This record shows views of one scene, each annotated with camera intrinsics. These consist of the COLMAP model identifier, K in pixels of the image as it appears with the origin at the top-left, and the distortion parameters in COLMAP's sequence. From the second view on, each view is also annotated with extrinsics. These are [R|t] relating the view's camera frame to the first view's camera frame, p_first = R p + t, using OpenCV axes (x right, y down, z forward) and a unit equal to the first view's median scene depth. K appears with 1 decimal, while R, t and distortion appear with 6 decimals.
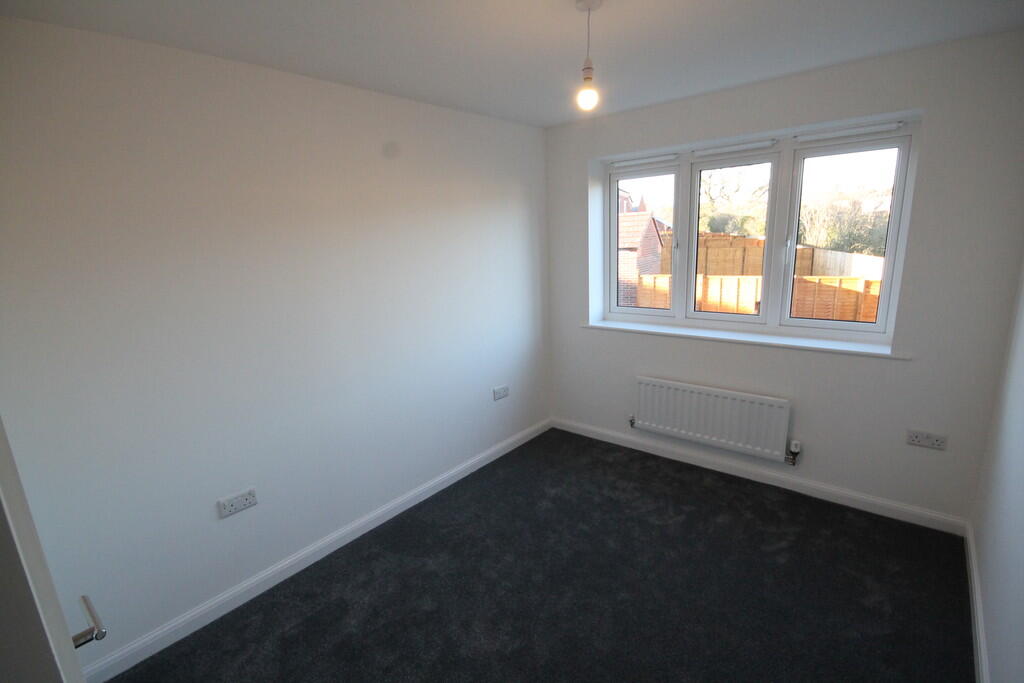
lens RADIAL K [[476.2, 0, 511.9], [0, 476.2, 346.2], [0, 0, 1]] dist [-0.001487, -0.000284]
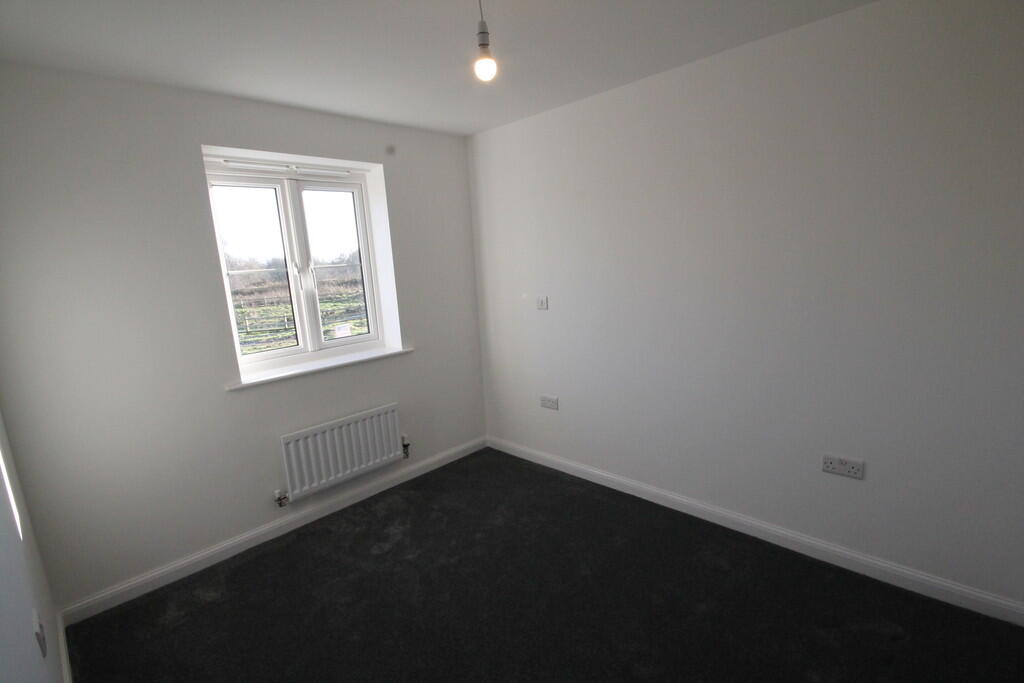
lens RADIAL K [[476.2, 0, 511.9], [0, 476.2, 346.2], [0, 0, 1]] dist [-0.001487, -0.000284]
pose [[0.077371, -0.138835, 0.987288, -0.496753], [0.286199, 0.951673, 0.111398, -0.062213], [-0.955041, 0.273942, 0.113366, 0.552403]]
